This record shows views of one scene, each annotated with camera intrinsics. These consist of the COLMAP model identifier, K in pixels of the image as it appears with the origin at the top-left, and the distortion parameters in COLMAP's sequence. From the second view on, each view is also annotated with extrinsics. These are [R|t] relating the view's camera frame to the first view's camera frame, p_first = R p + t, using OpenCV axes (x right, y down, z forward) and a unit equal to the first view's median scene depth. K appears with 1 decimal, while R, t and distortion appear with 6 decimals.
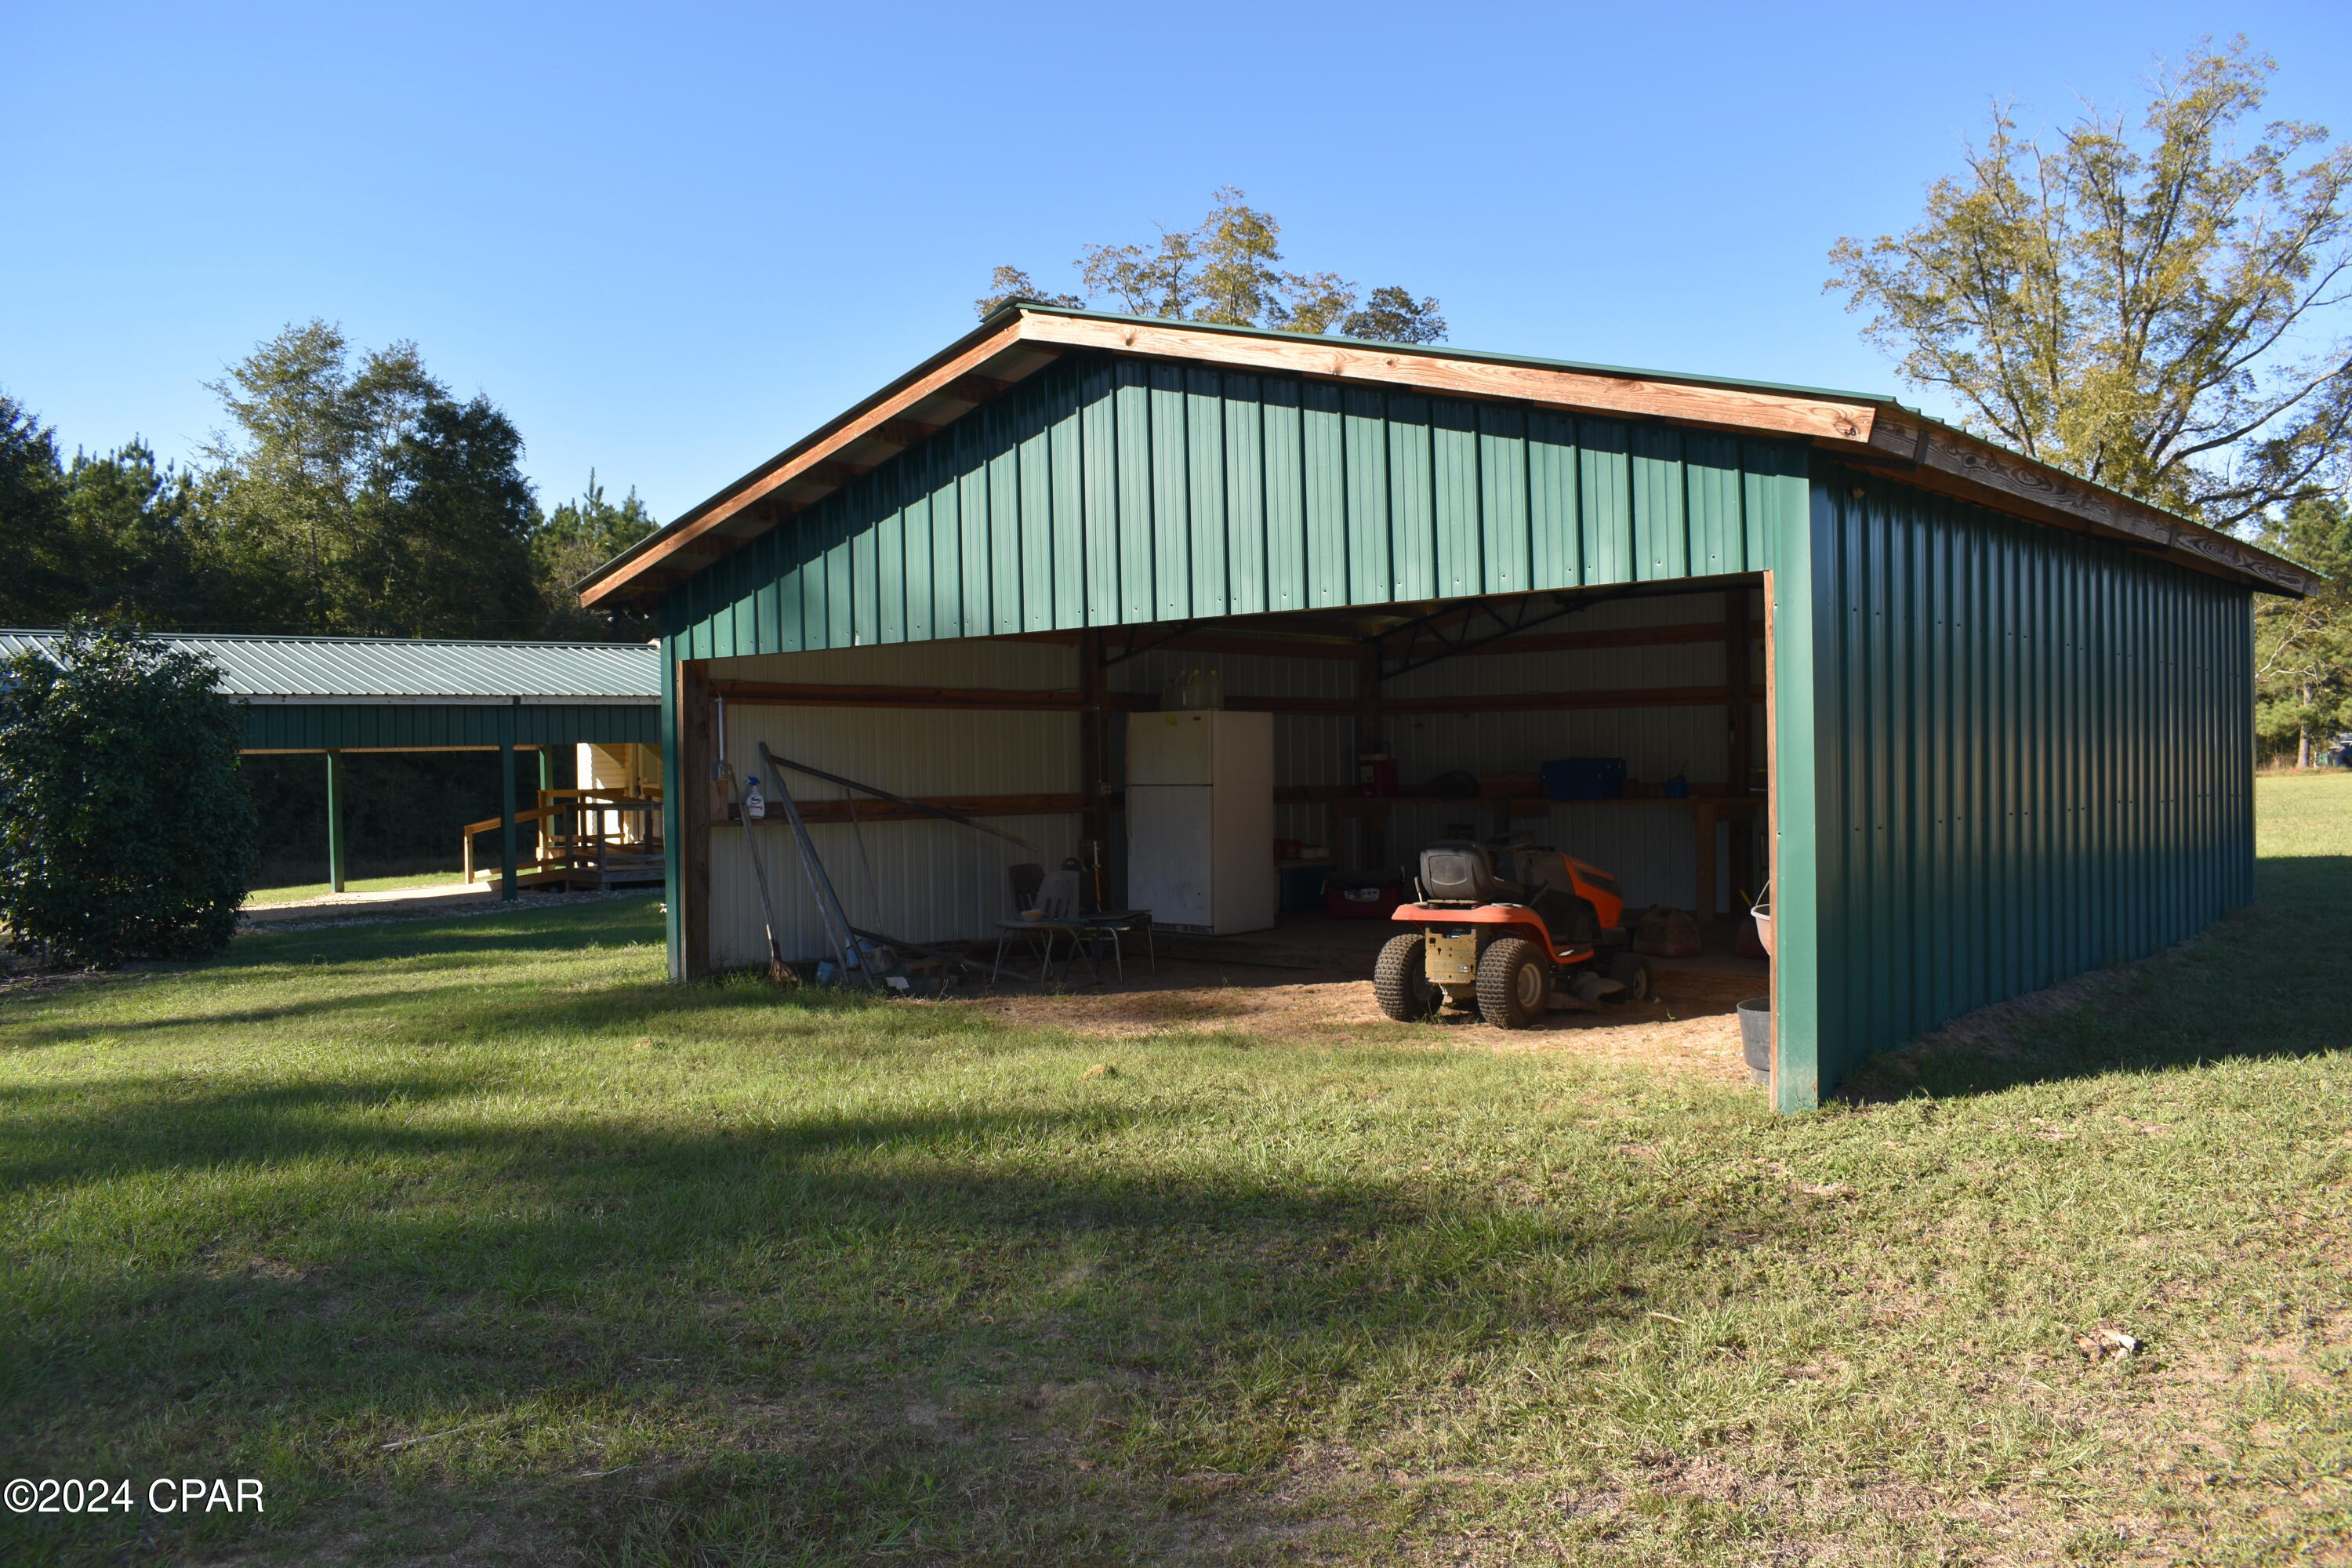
lens RADIAL K [[1830.0, 0, 1184.5], [0, 1830.0, 784.0], [0, 0, 1]] dist [-0.097641, 0.016105]
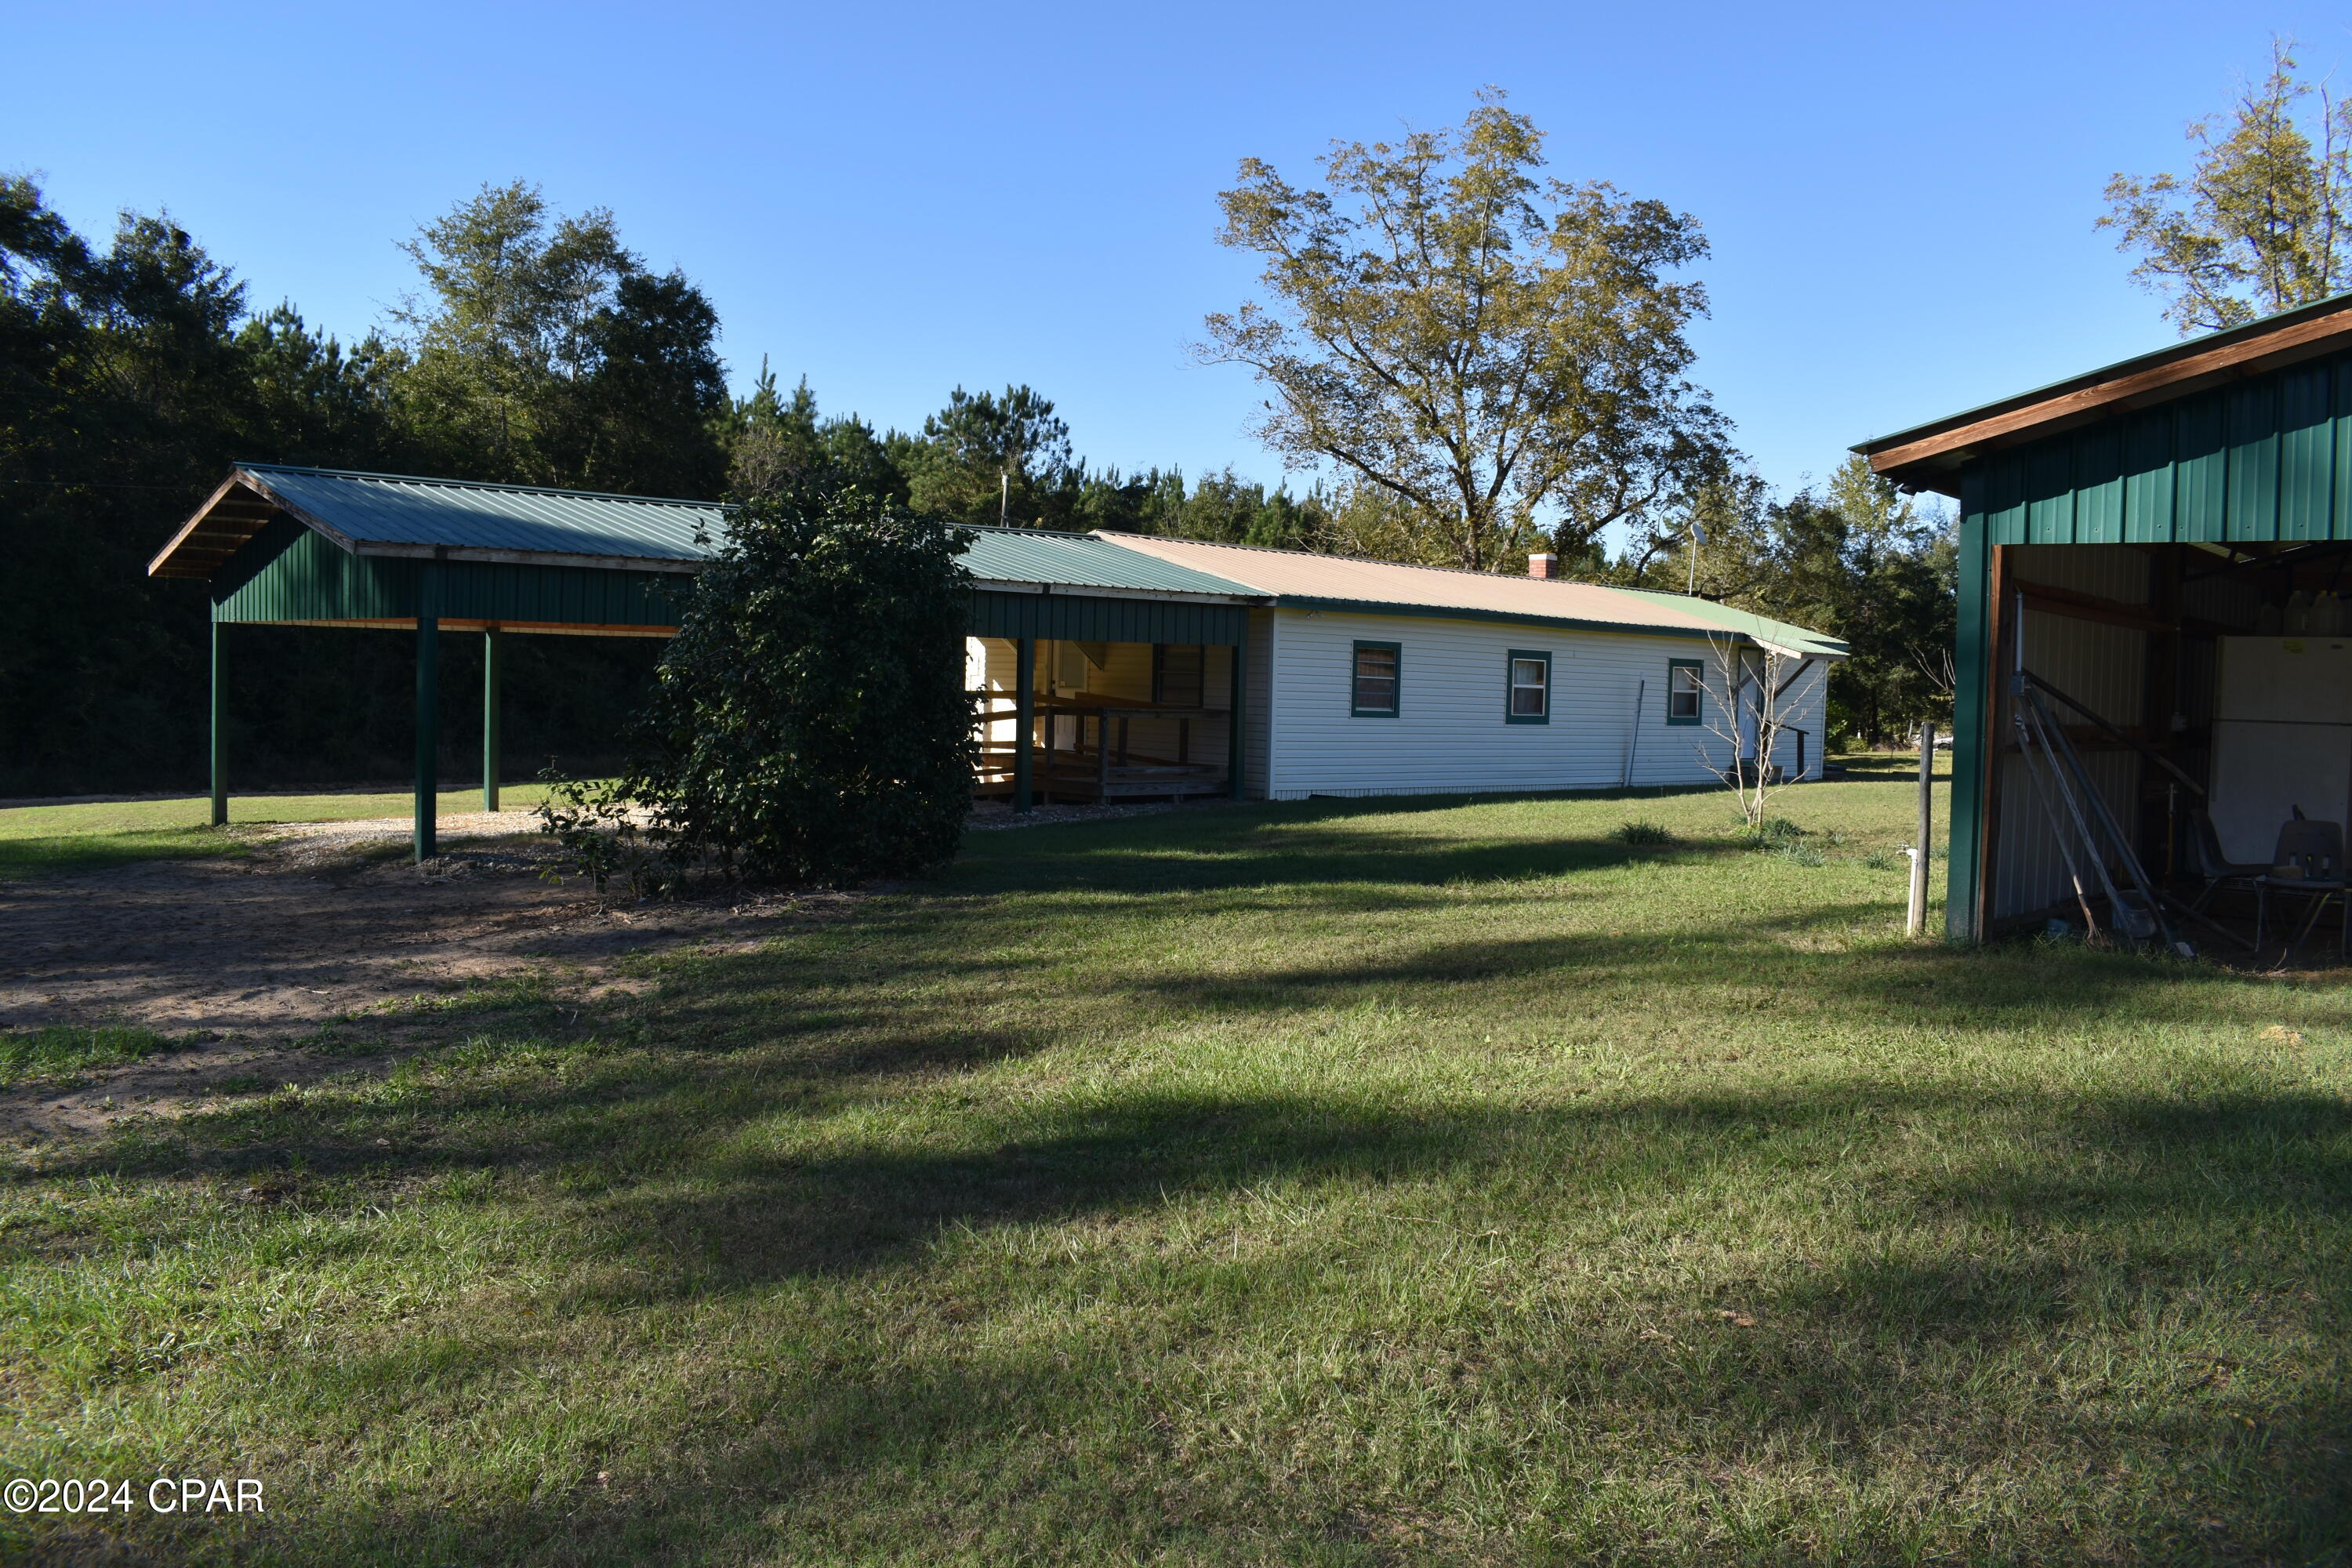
lens RADIAL K [[1835.3, 0, 1184.8], [0, 1835.3, 777.1], [0, 0, 1]] dist [-0.097561, 0.016468]
pose [[0.999122, 0.041865, 0.001729, -0.499527], [-0.041901, 0.998410, 0.037711, 0.015786], [-0.000147, -0.037750, 0.999287, 0.157699]]
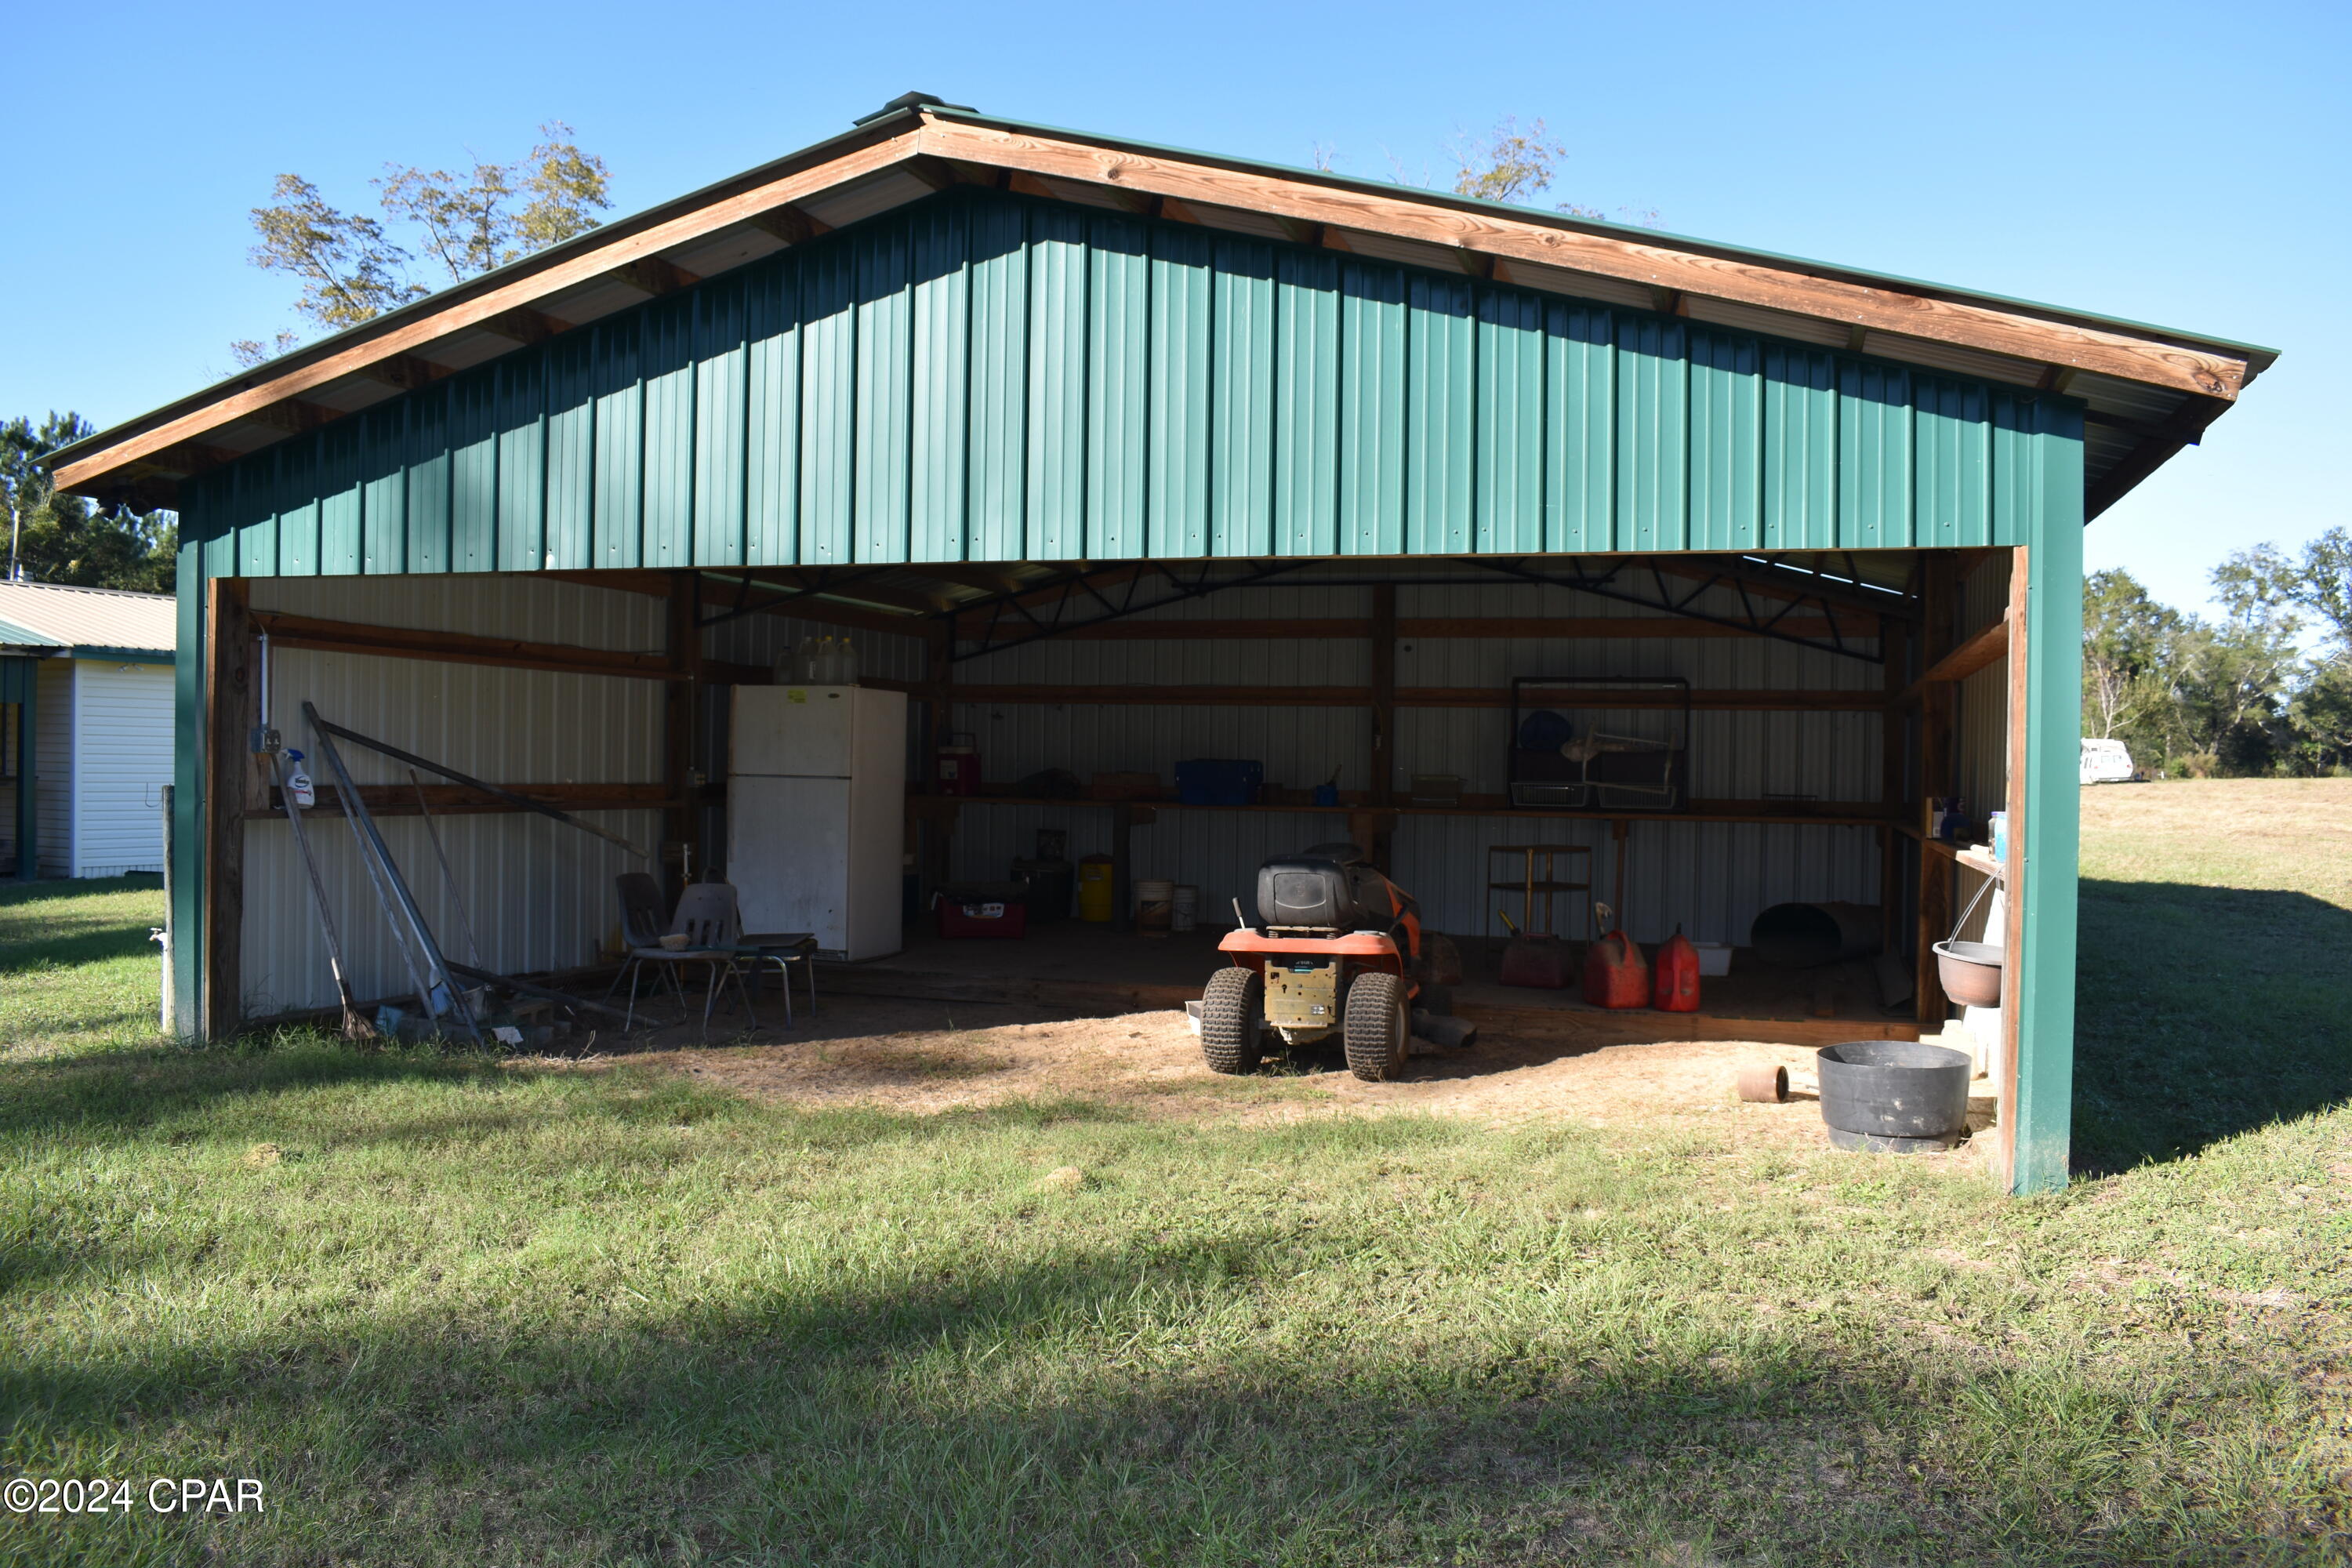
lens RADIAL K [[1830.0, 0, 1184.5], [0, 1830.0, 784.0], [0, 0, 1]] dist [-0.097641, 0.016105]
pose [[0.914631, 0.027120, 0.403378, -0.165327], [-0.027428, 0.999611, -0.005014, 0.003030], [-0.403358, -0.006478, 0.915020, 0.181897]]
